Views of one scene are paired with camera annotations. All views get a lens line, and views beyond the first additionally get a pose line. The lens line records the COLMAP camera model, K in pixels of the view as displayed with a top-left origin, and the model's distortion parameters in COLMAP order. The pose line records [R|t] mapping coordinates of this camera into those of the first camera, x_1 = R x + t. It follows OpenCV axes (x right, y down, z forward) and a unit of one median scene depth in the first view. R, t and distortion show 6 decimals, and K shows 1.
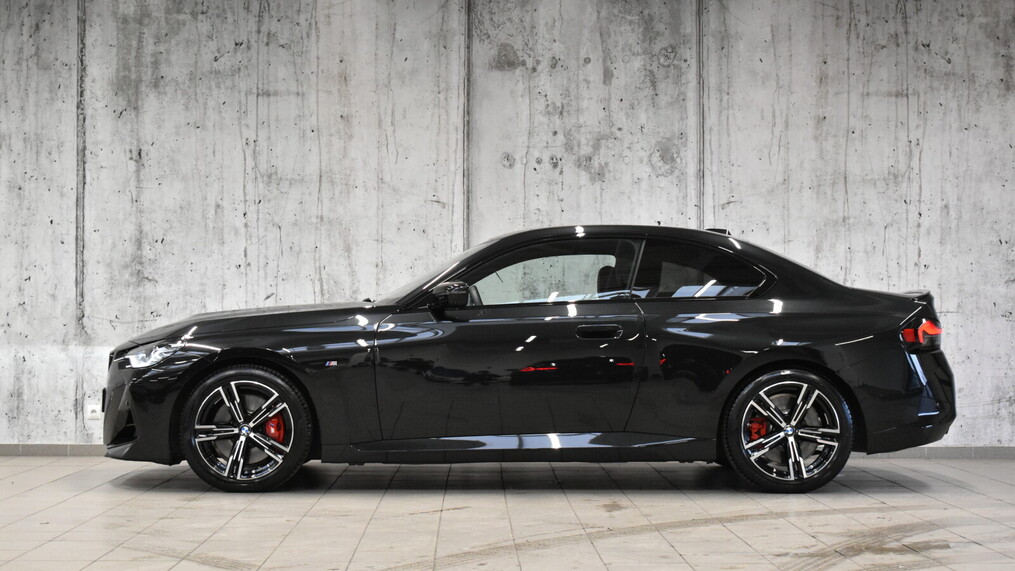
lens RADIAL K [[1806.3, 0, 505.6], [0, 1806.3, 282.8], [0, 0, 1]] dist [-0.036356, 0.000000]
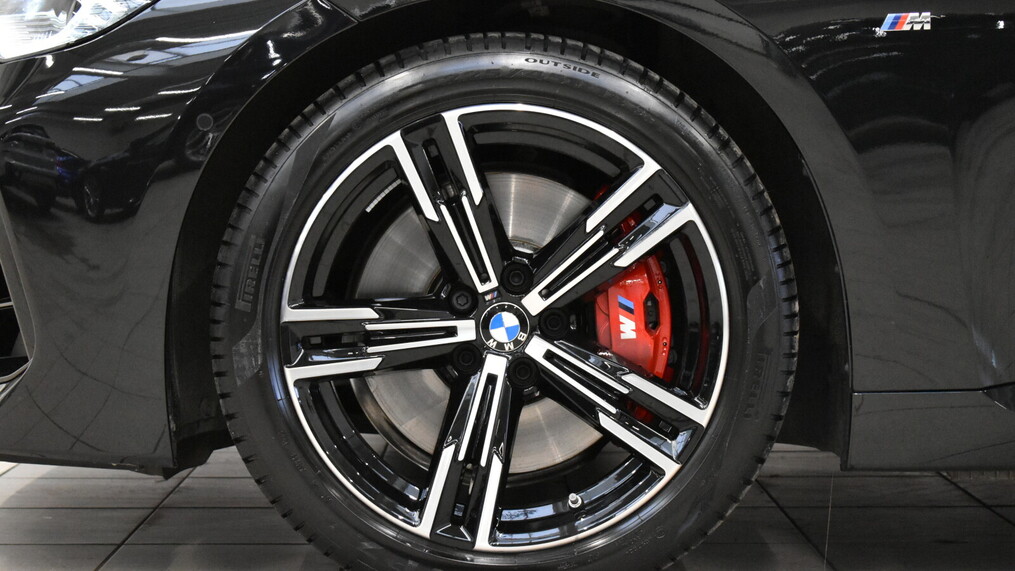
lens RADIAL K [[2048.6, 0, 510.0], [0, 2048.6, 285.9], [0, 0, 1]] dist [0.367208, 0.000000]
pose [[0.999895, -0.005314, -0.013453, -0.086409], [0.006205, 0.997727, 0.067094, 0.036557], [0.013066, -0.067170, 0.997656, 0.459205]]
